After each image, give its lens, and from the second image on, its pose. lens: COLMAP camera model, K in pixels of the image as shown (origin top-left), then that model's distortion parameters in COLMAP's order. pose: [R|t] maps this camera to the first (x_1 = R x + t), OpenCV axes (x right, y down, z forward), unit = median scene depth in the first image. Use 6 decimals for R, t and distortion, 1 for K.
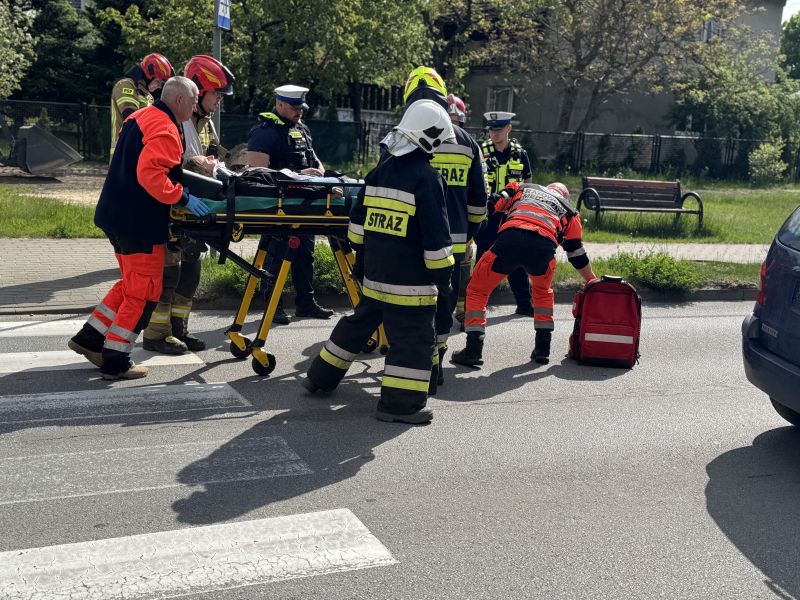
lens RADIAL K [[1008.4, 0, 400.0], [0, 1008.4, 300.0], [0, 0, 1]] dist [0.237874, -0.552250]
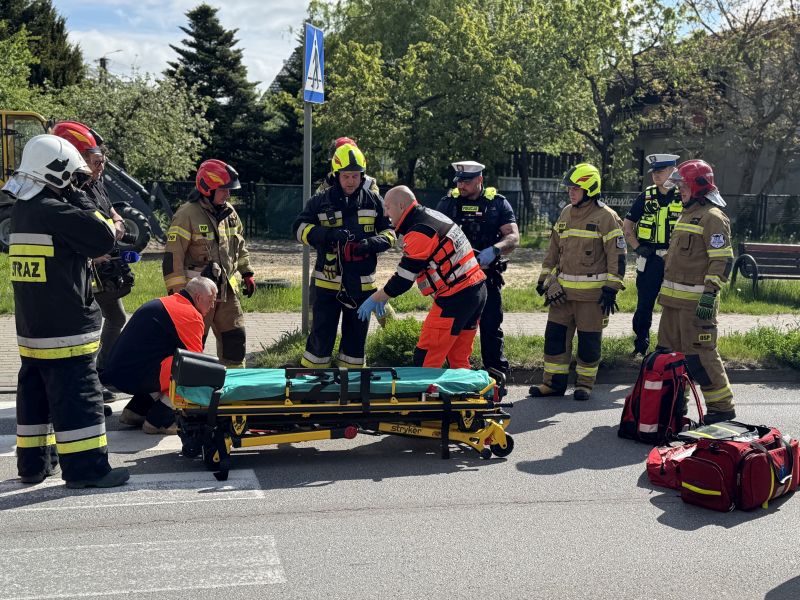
lens RADIAL K [[1008.4, 0, 400.0], [0, 1008.4, 300.0], [0, 0, 1]] dist [0.237874, -0.552250]
pose [[0.980896, -0.006207, -0.194434, 0.060689], [-0.006901, 0.997751, -0.066666, -0.005545], [0.194410, 0.066735, 0.978648, 0.039641]]
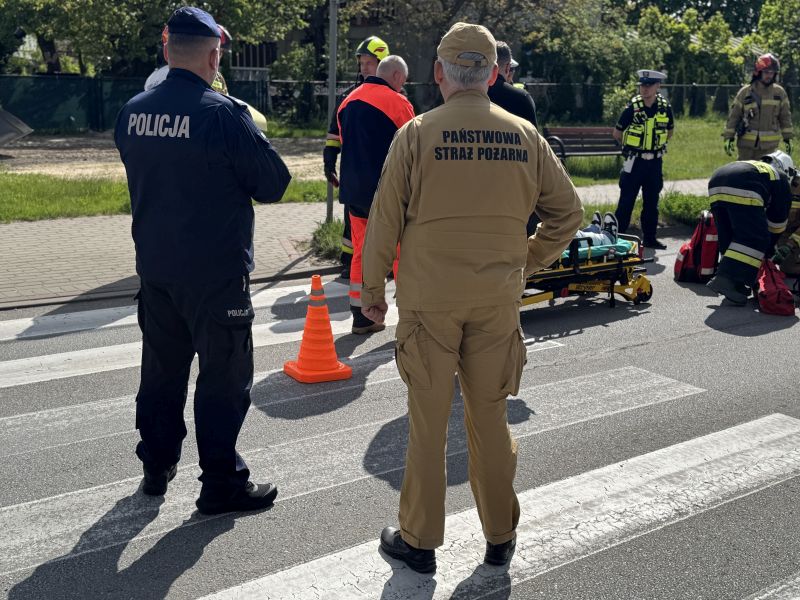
lens RADIAL K [[1008.4, 0, 400.0], [0, 1008.4, 300.0], [0, 0, 1]] dist [0.237874, -0.552250]
pose [[0.976744, -0.083435, 0.197511, -0.211843], [0.074201, 0.995796, 0.053712, -0.008049], [-0.201162, -0.037808, 0.978828, -0.029125]]
